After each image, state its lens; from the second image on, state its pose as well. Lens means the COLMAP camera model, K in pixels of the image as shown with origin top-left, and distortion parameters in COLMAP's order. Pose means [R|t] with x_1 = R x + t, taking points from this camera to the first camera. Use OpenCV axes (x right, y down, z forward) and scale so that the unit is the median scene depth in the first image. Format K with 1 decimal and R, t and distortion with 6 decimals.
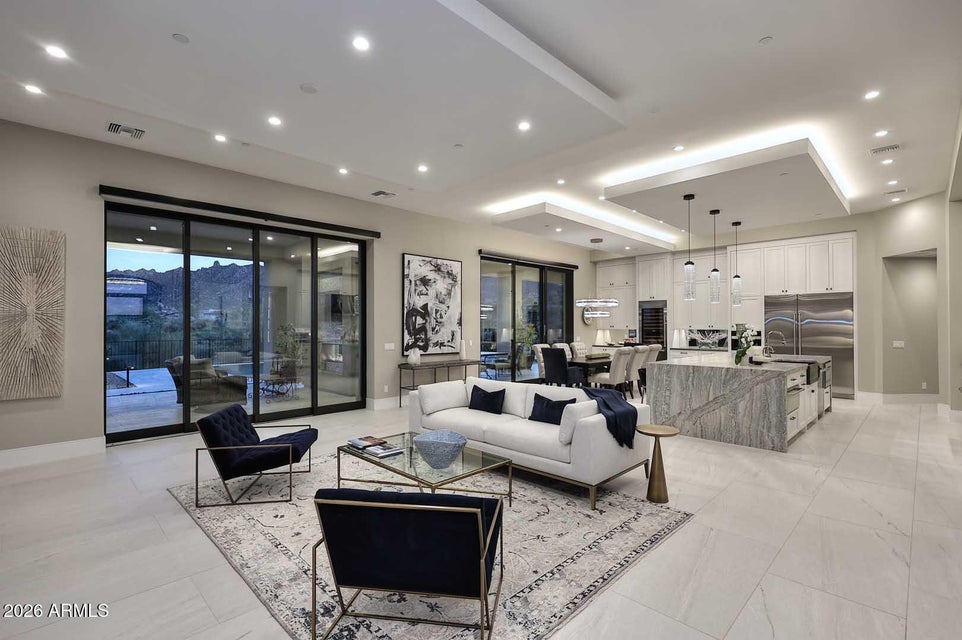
lens RADIAL K [[444.6, 0, 484.6], [0, 444.6, 322.1], [0, 0, 1]] dist [0.009505, -0.000123]
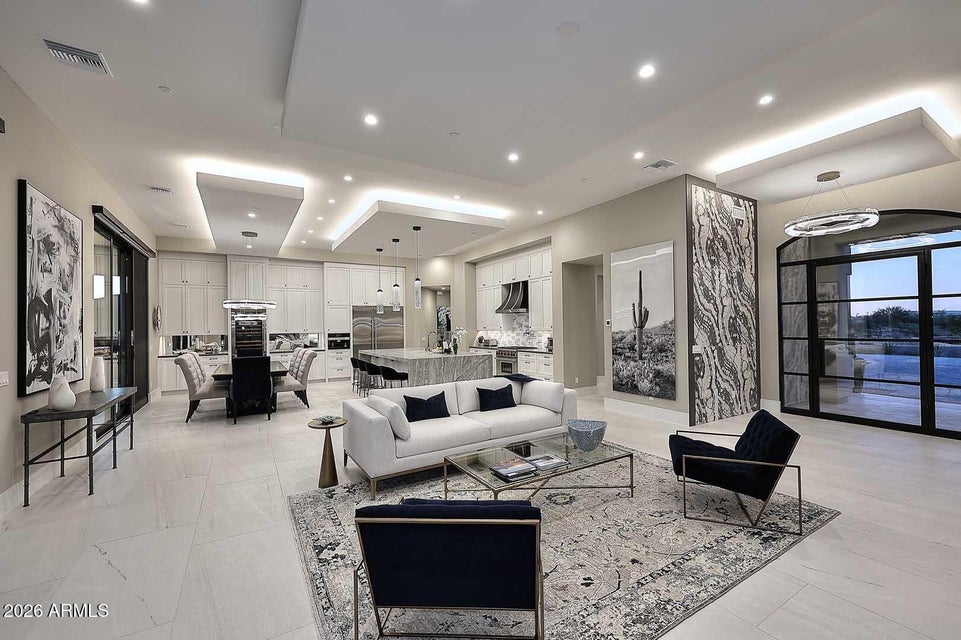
lens RADIAL K [[393.8, 0, 488.2], [0, 393.8, 325.1], [0, 0, 1]] dist [-0.000246, -0.000702]
pose [[0.233983, 0.003009, 0.972236, -0.450098], [0.004568, 0.999981, -0.004194, 0.004041], [-0.972230, 0.005422, 0.233965, 0.397471]]
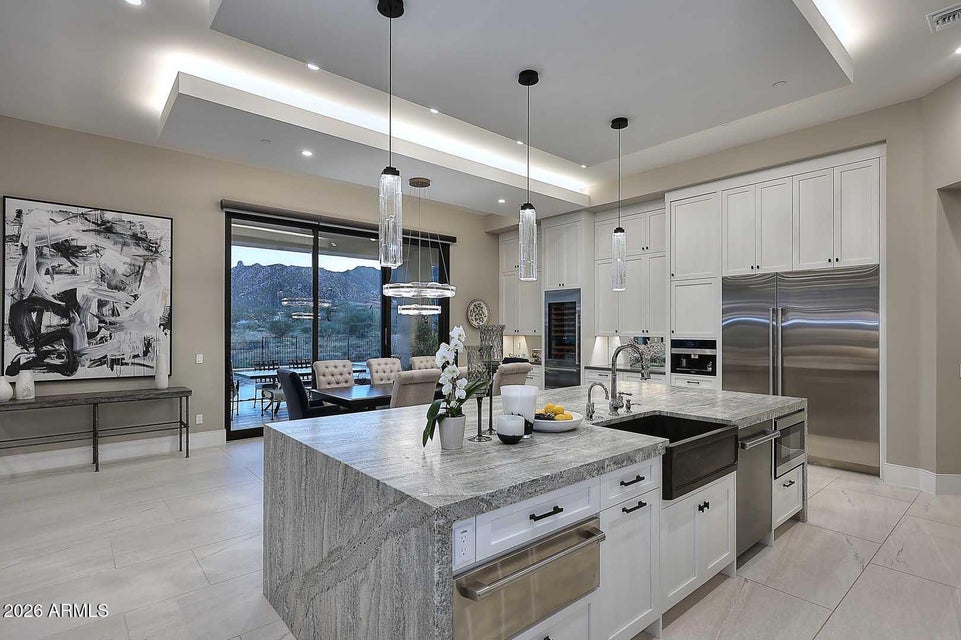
lens RADIAL K [[480.6, 0, 480.7], [0, 480.6, 328.8], [0, 0, 1]] dist [0.004737, 0.000393]
pose [[0.996927, 0.002910, -0.078286, 0.426318], [-0.002368, 0.999973, 0.007012, 0.002434], [0.078304, -0.006805, 0.996906, 0.429839]]
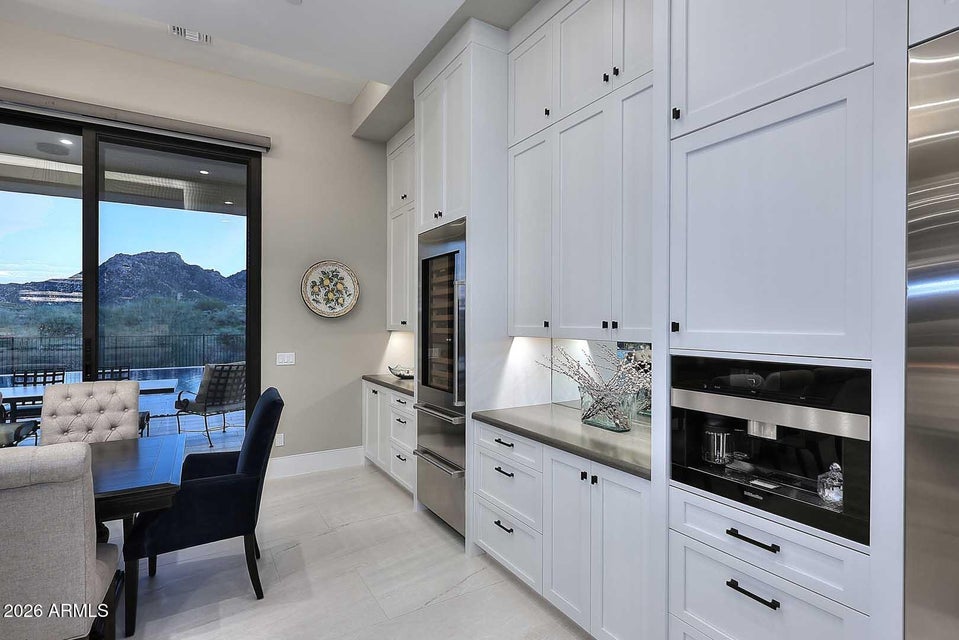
lens RADIAL K [[479.6, 0, 480.3], [0, 479.6, 321.4], [0, 0, 1]] dist [0.004737, 0.000393]
pose [[0.970950, 0.003002, -0.239264, 0.632401], [-0.000182, 0.999930, 0.011809, 0.006675], [0.239282, -0.011422, 0.970883, 0.981822]]
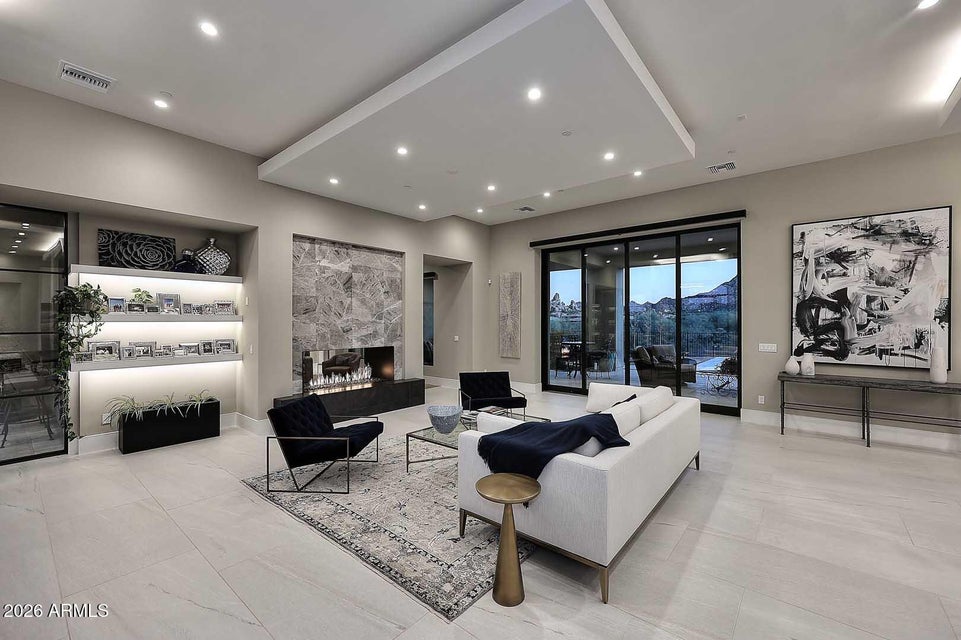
lens RADIAL K [[393.8, 0, 480.7], [0, 393.8, 321.4], [0, 0, 1]] dist [-0.000246, -0.000702]
pose [[0.089545, 0.002662, -0.995979, 0.409672], [0.008151, 0.999961, 0.003405, 0.001166], [0.995949, -0.008424, 0.089520, 0.395599]]
